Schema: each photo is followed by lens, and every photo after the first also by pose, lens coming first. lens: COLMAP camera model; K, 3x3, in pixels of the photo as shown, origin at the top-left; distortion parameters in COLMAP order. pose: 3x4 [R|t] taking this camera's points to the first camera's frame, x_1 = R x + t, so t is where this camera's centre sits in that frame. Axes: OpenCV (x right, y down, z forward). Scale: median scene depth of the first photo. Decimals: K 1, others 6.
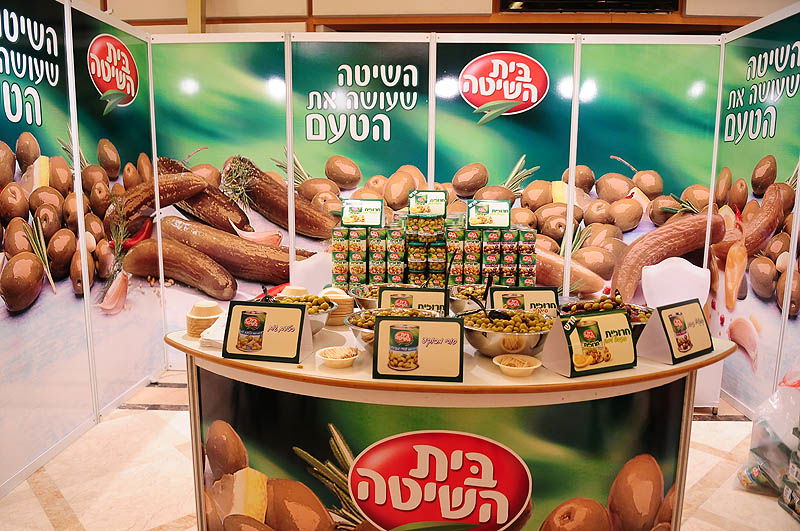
lens RADIAL K [[592.5, 0, 399.1], [0, 592.5, 279.0], [0, 0, 1]] dist [-0.022826, -0.040739]
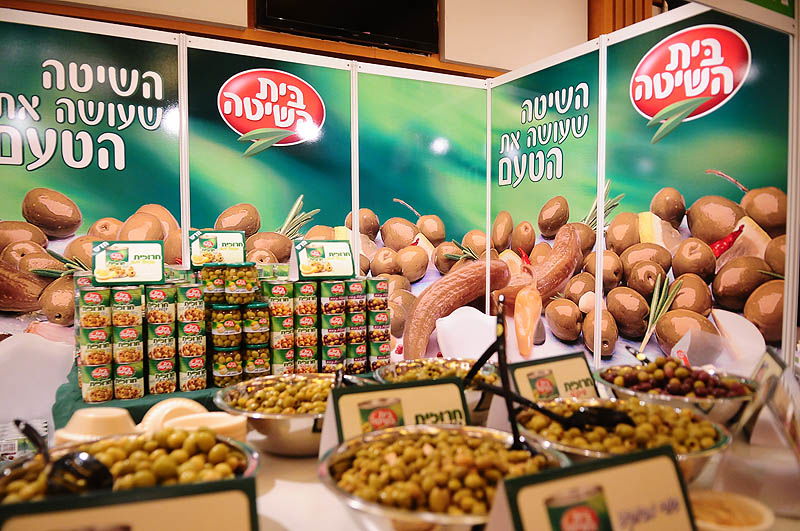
lens RADIAL K [[592.5, 0, 399.1], [0, 592.5, 279.0], [0, 0, 1]] dist [-0.022826, -0.040739]
pose [[0.864073, -0.039351, 0.501825, -0.092980], [0.093354, 0.992172, -0.082941, -0.012535], [-0.494633, 0.118514, 0.860983, 0.241847]]
